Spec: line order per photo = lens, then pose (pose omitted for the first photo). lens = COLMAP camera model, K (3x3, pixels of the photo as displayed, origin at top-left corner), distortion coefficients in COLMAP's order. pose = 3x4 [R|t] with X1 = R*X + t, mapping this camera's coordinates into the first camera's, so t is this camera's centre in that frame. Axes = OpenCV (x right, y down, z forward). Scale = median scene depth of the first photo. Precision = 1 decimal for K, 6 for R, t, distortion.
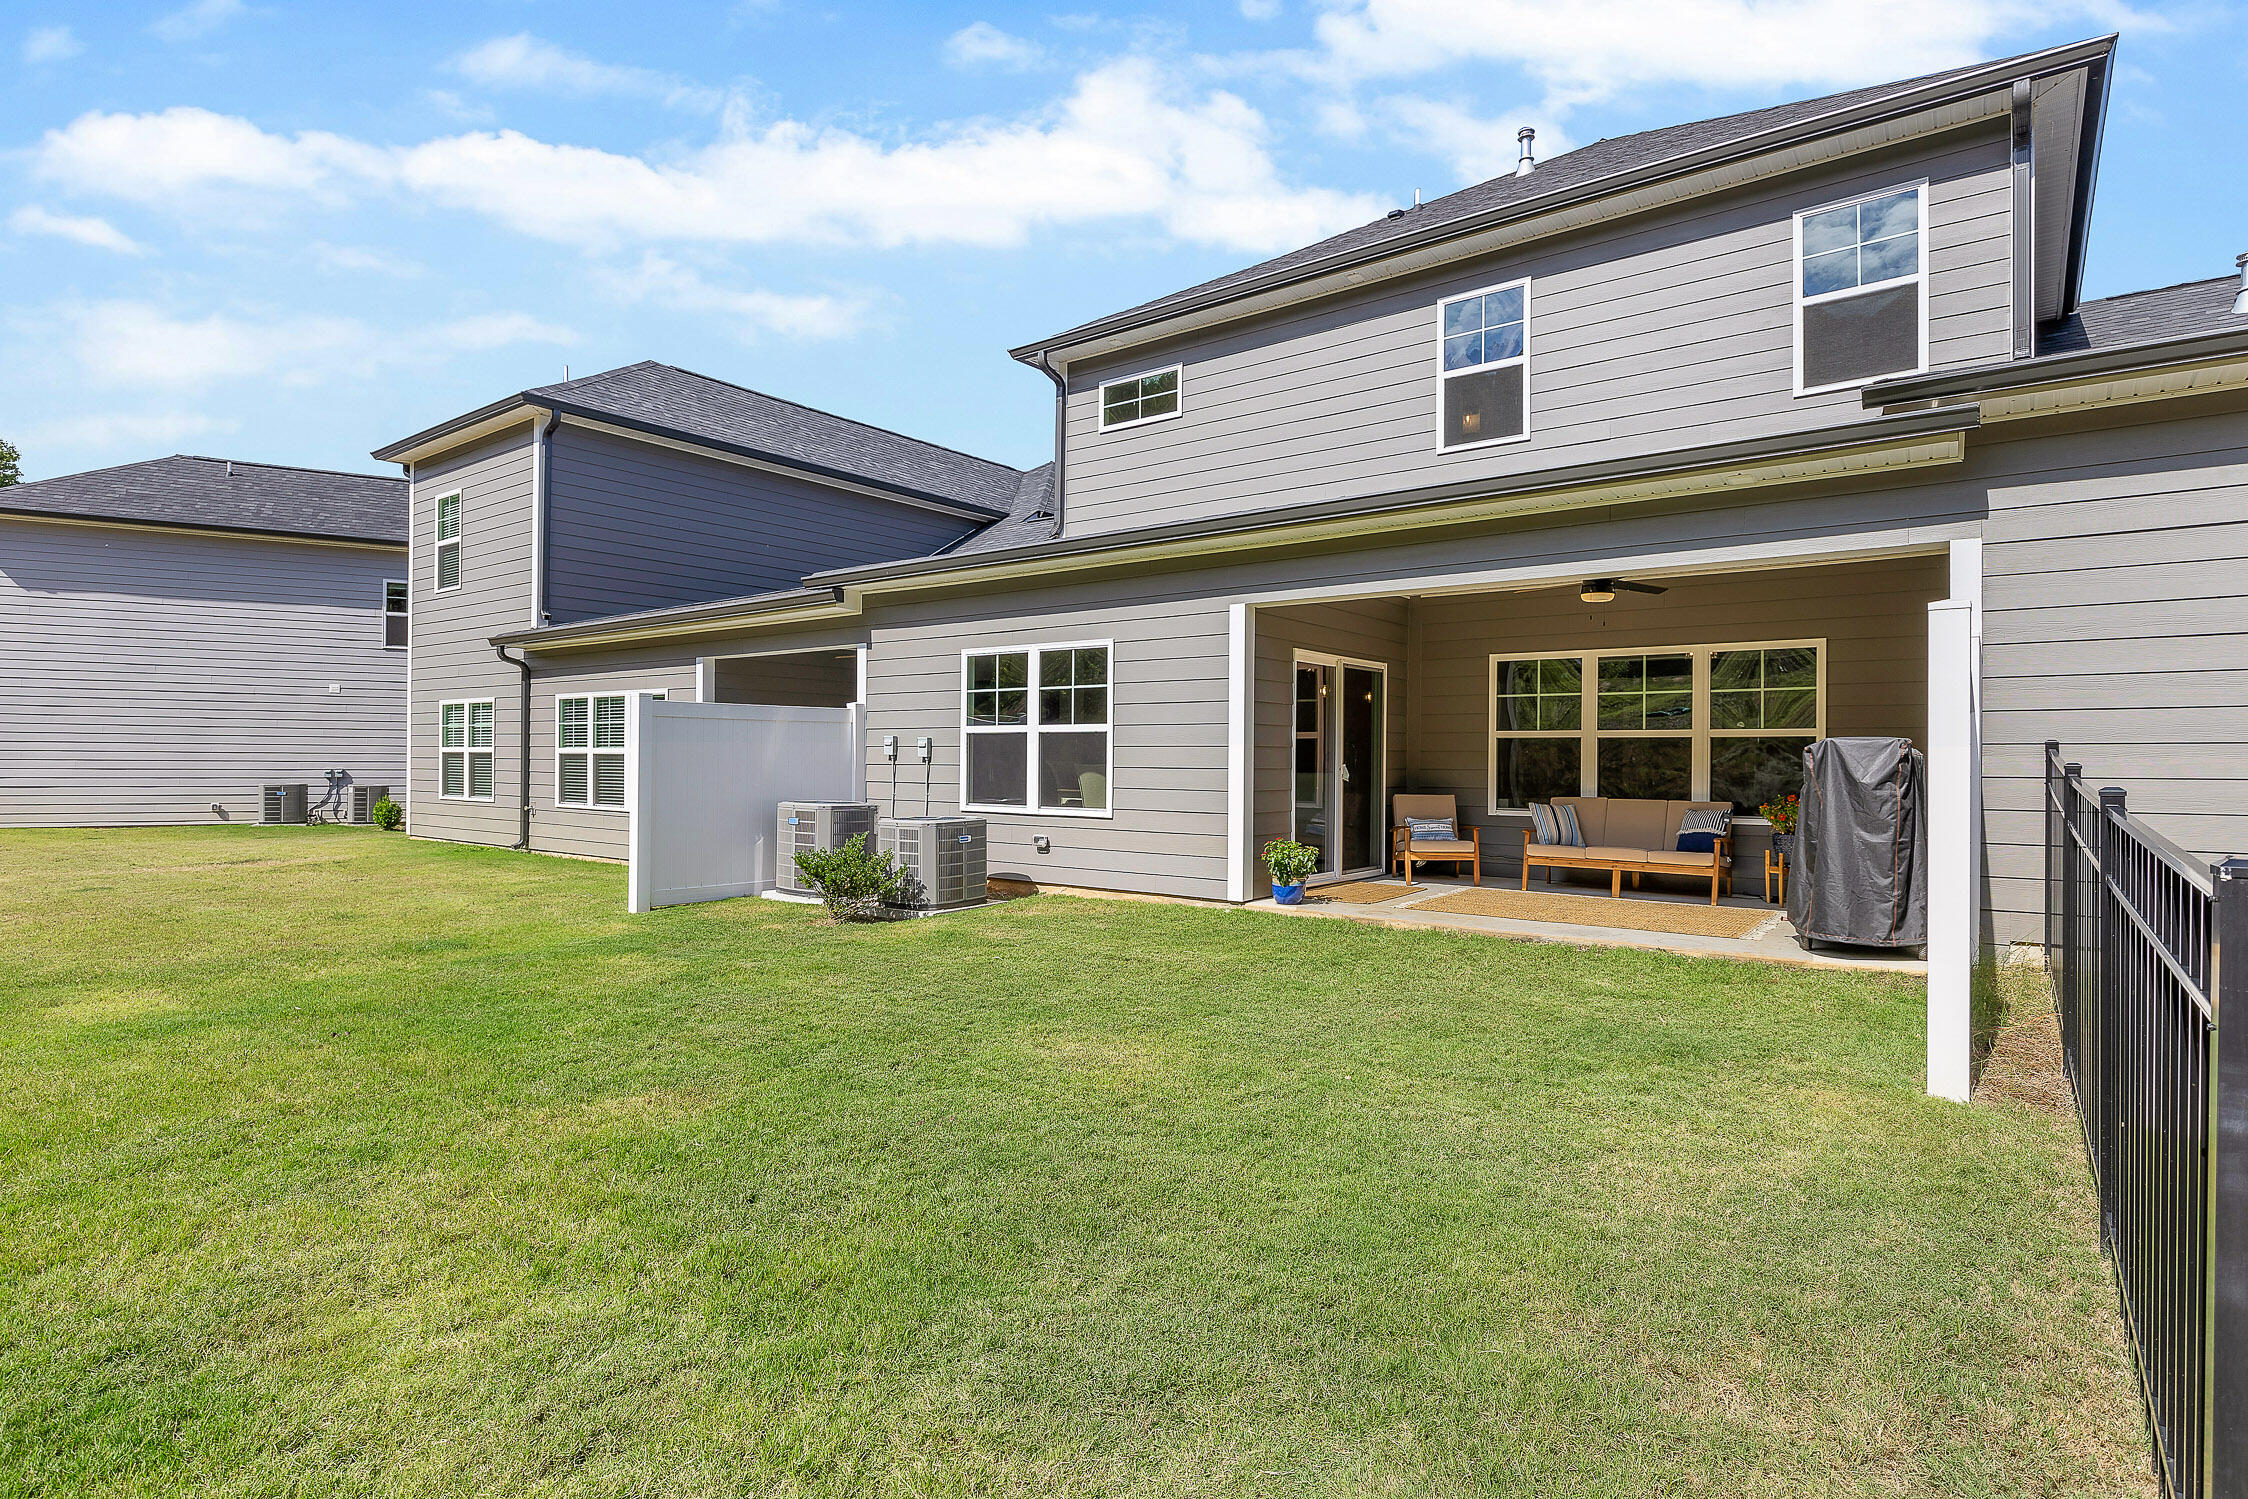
lens RADIAL K [[1150.8, 0, 1119.1], [0, 1150.8, 750.2], [0, 0, 1]] dist [0.002886, -0.000060]
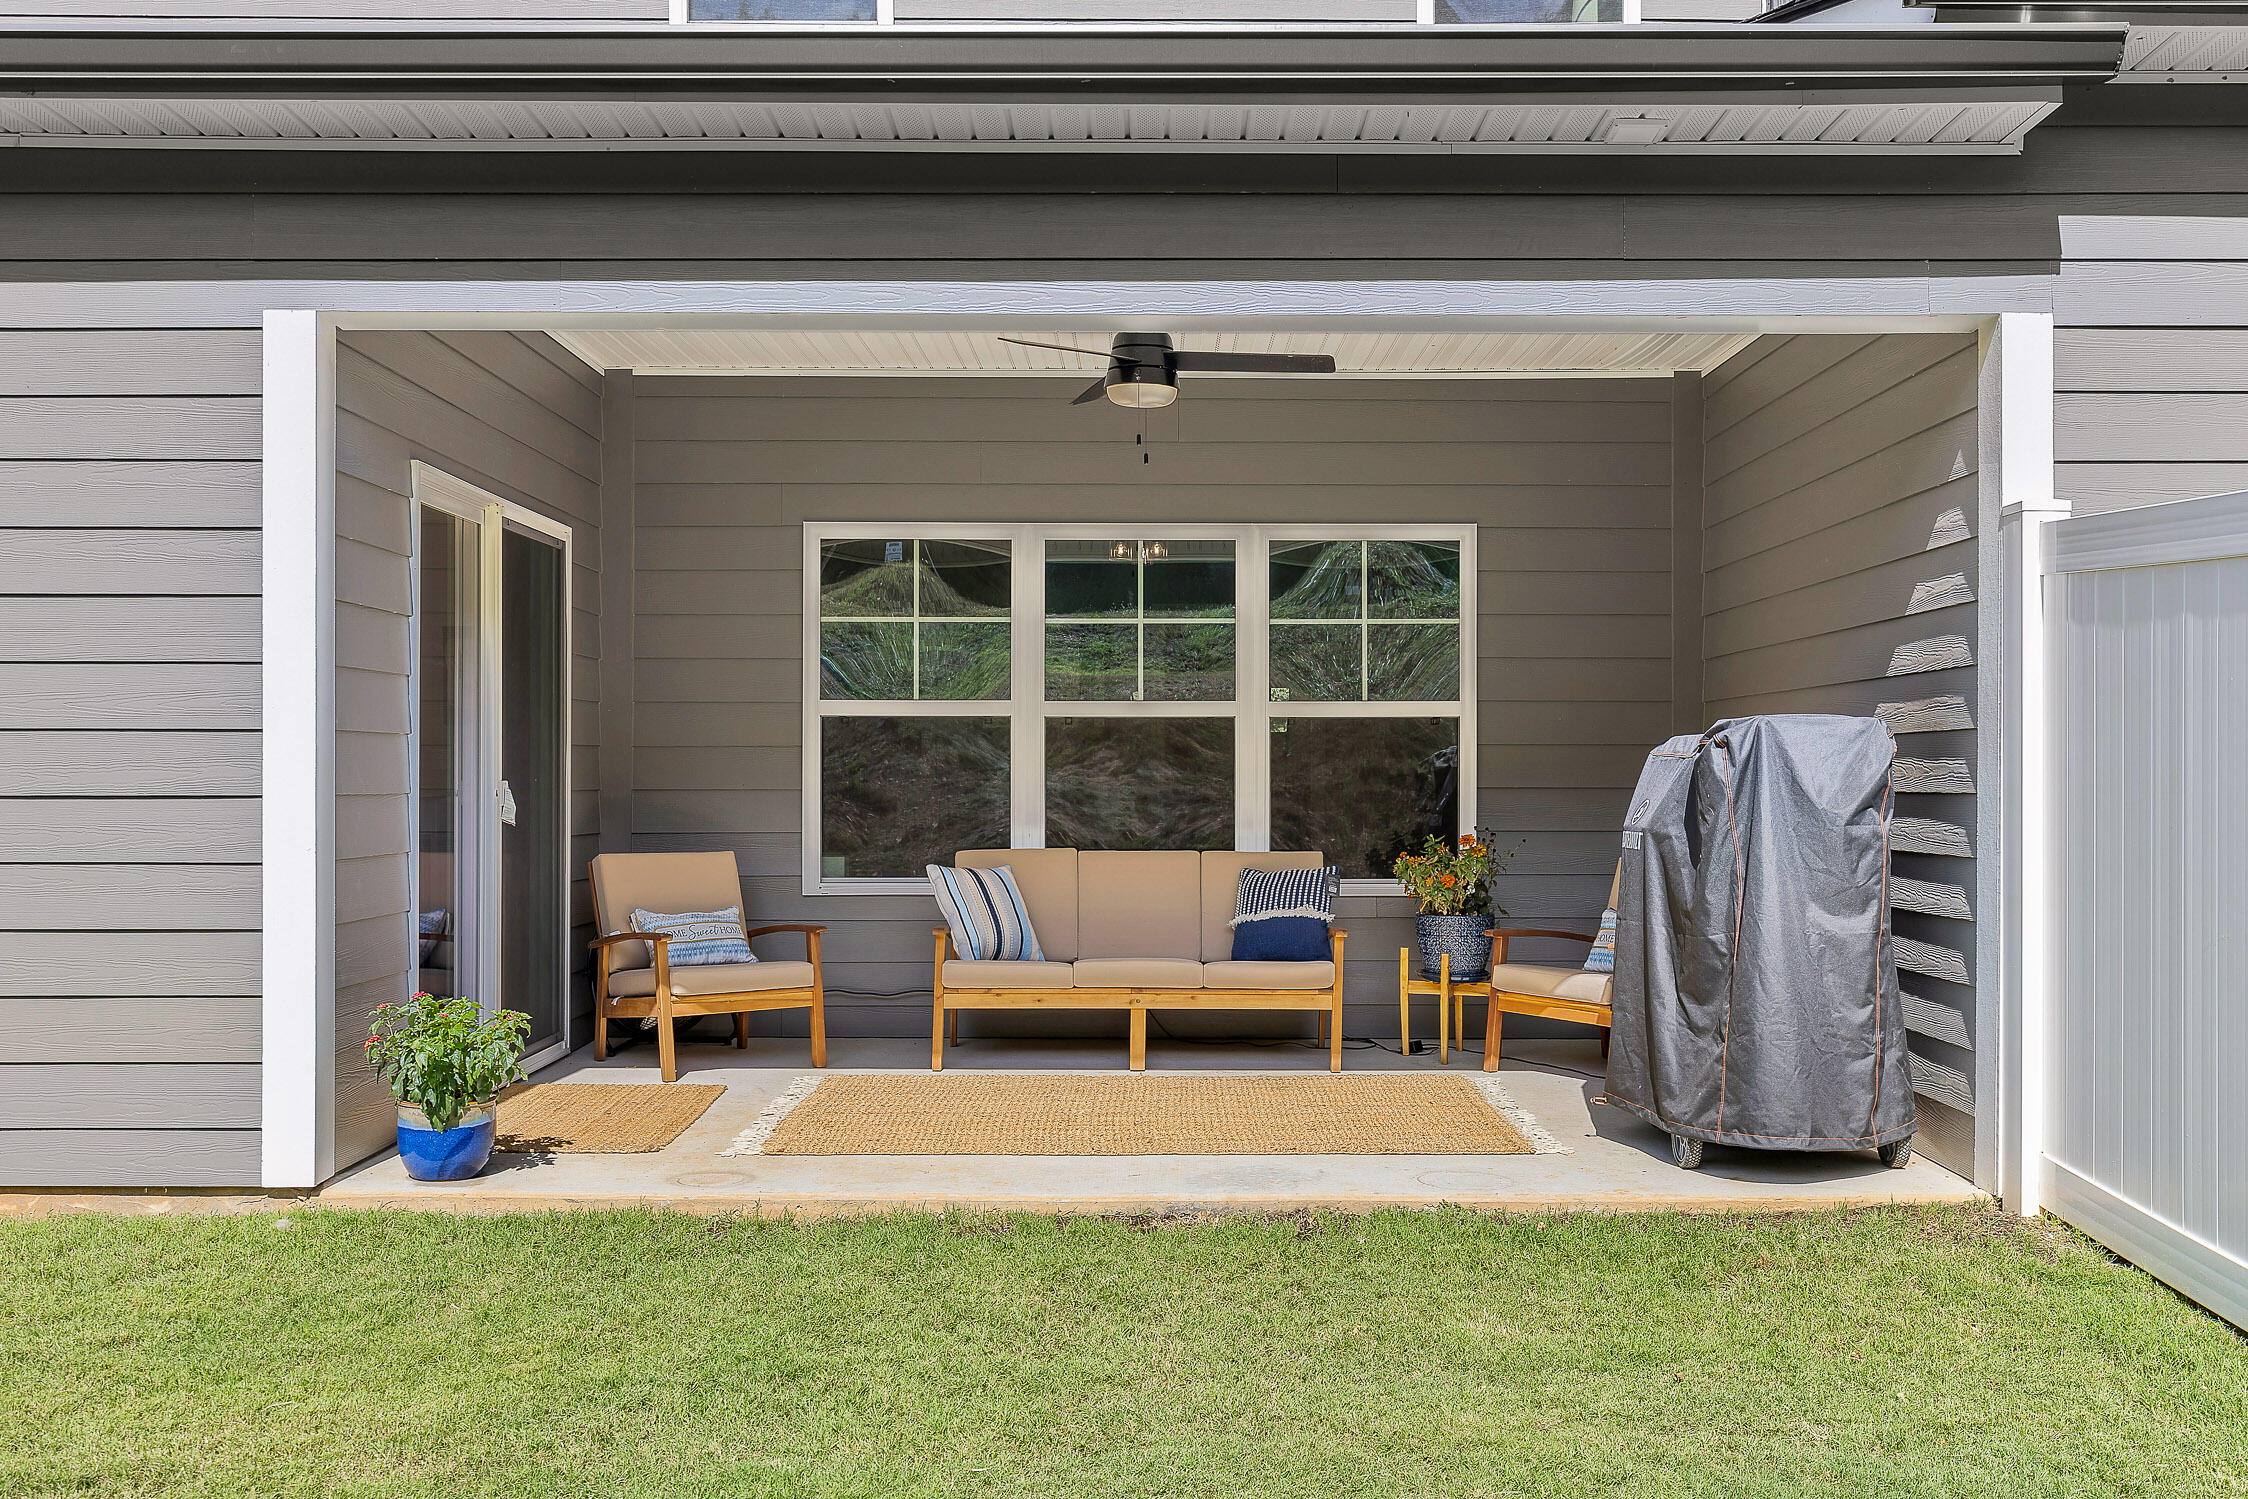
lens RADIAL K [[2170.2, 0, 1140.3], [0, 2170.2, 759.7], [0, 0, 1]] dist [0.017413, 0.000000]
pose [[0.789349, -0.002968, 0.613937, -0.083286], [0.000429, 0.999991, 0.004283, 0.002462], [-0.613944, -0.003118, 0.789343, 0.303687]]
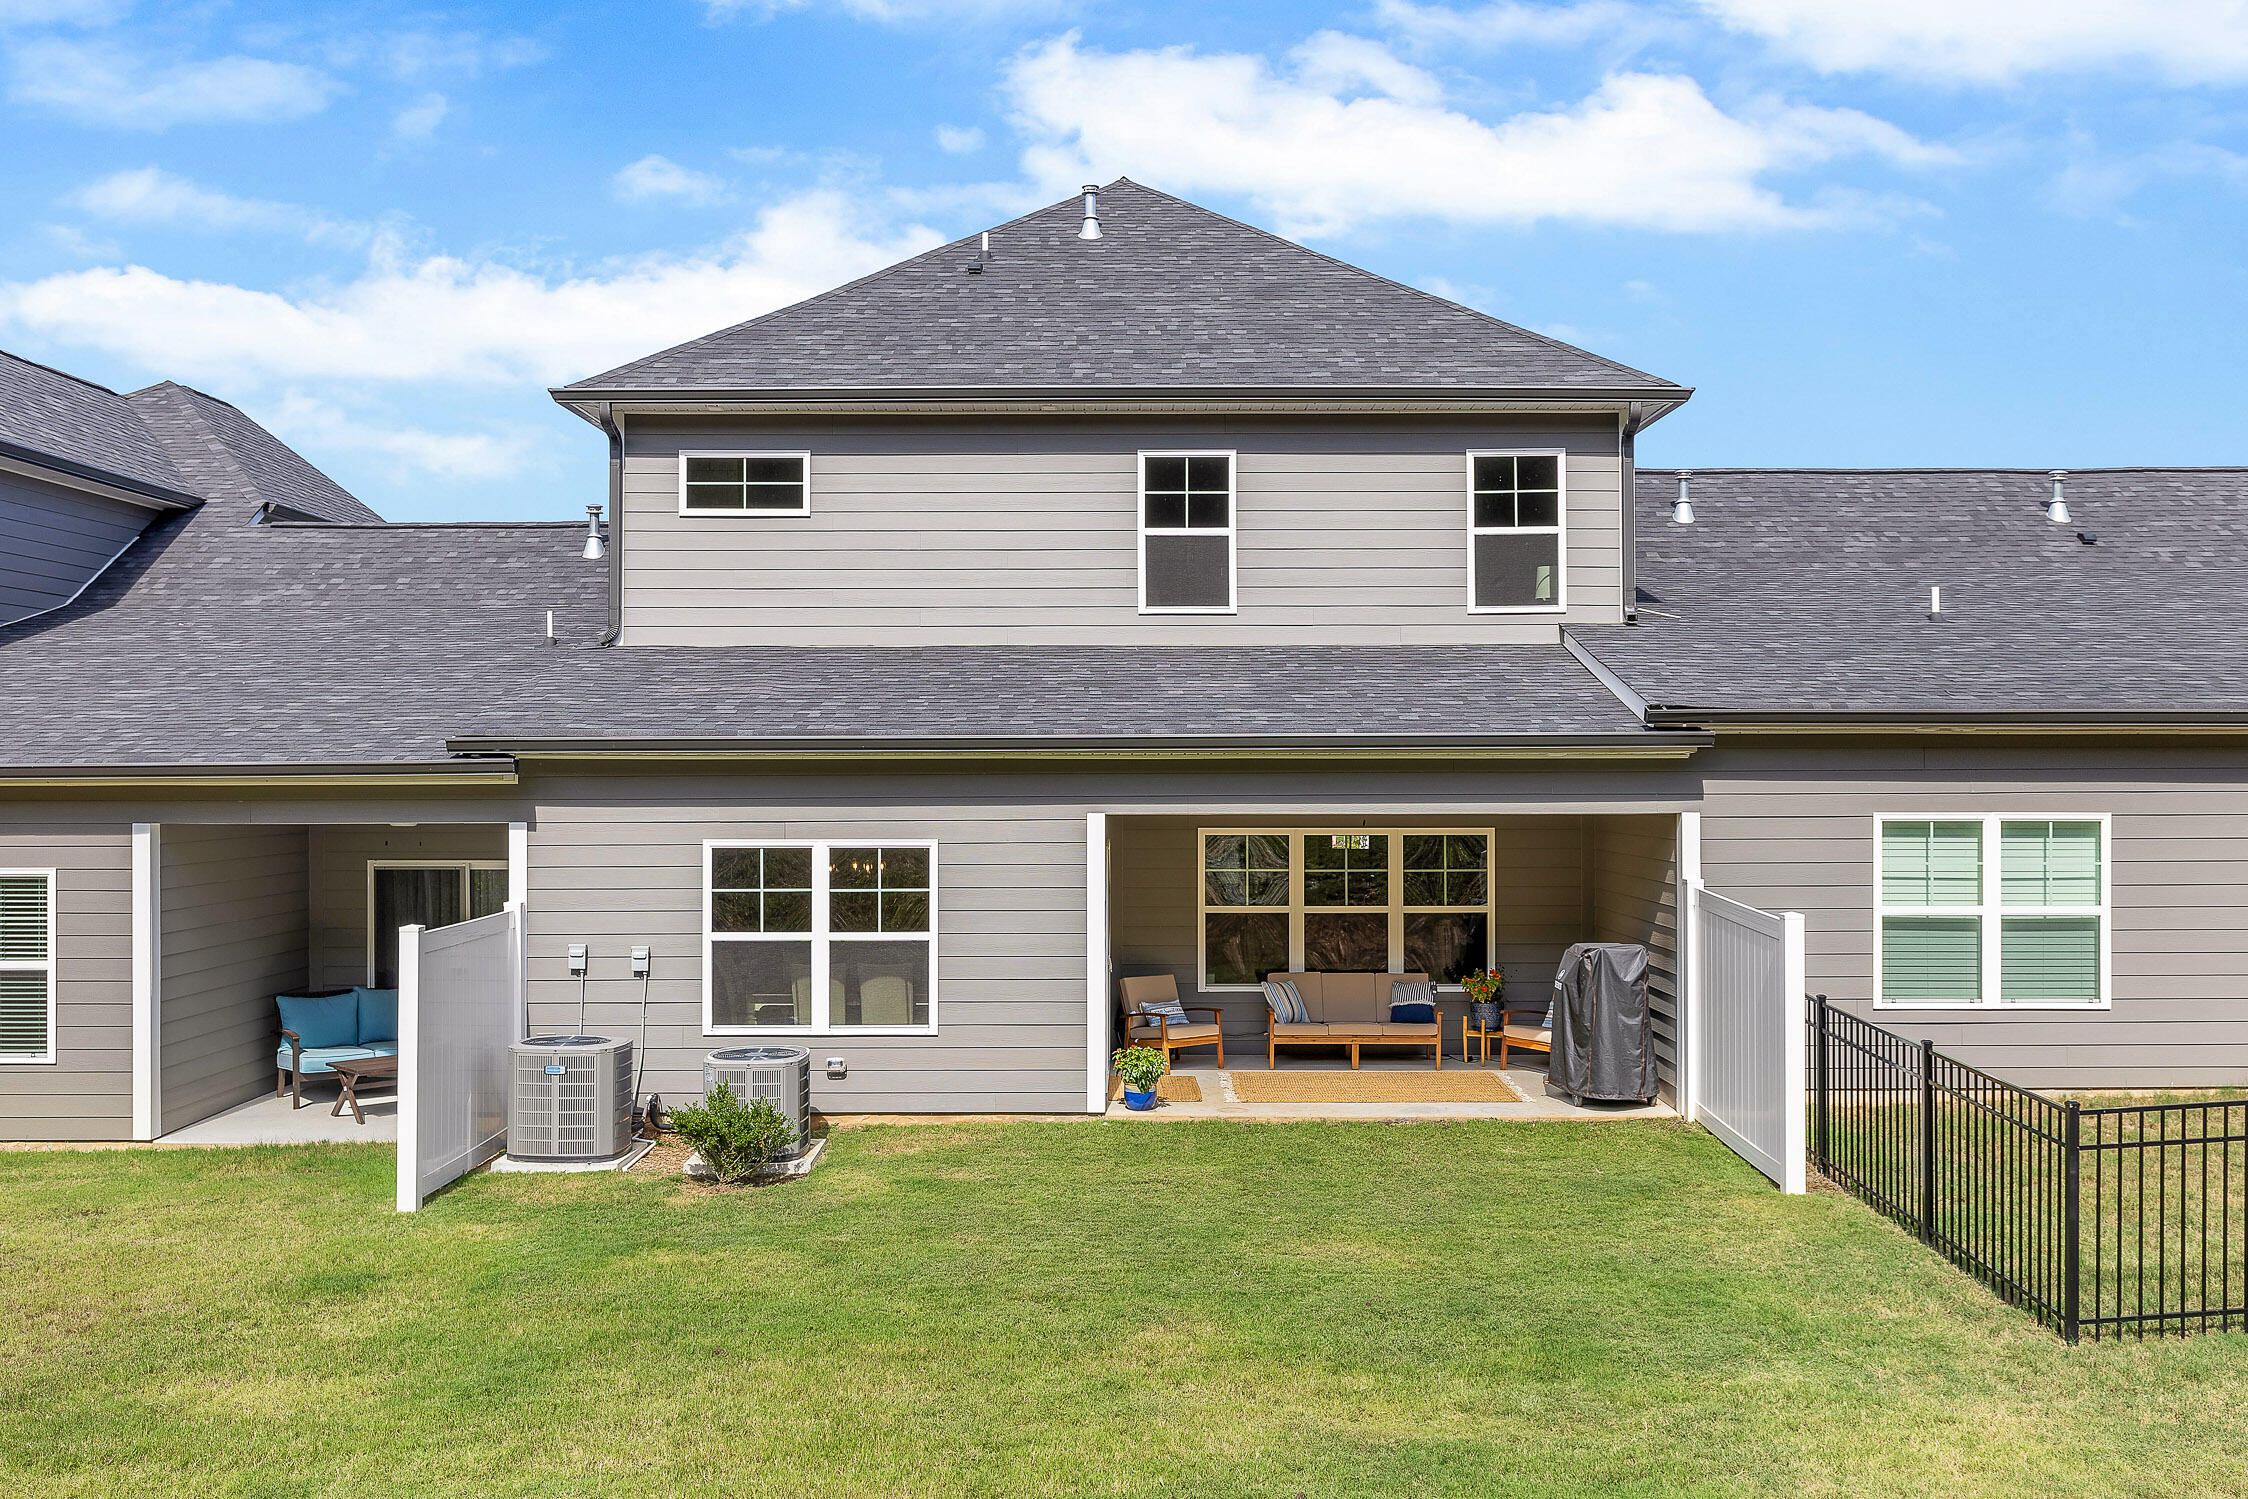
lens RADIAL K [[2042.1, 0, 1104.9], [0, 2042.1, 771.1], [0, 0, 1]] dist [-0.005562, 0.000000]
pose [[0.799017, -0.010191, 0.601222, -0.842667], [0.004856, 0.999933, 0.010495, -0.161414], [-0.601289, -0.005467, 0.799013, -0.363316]]
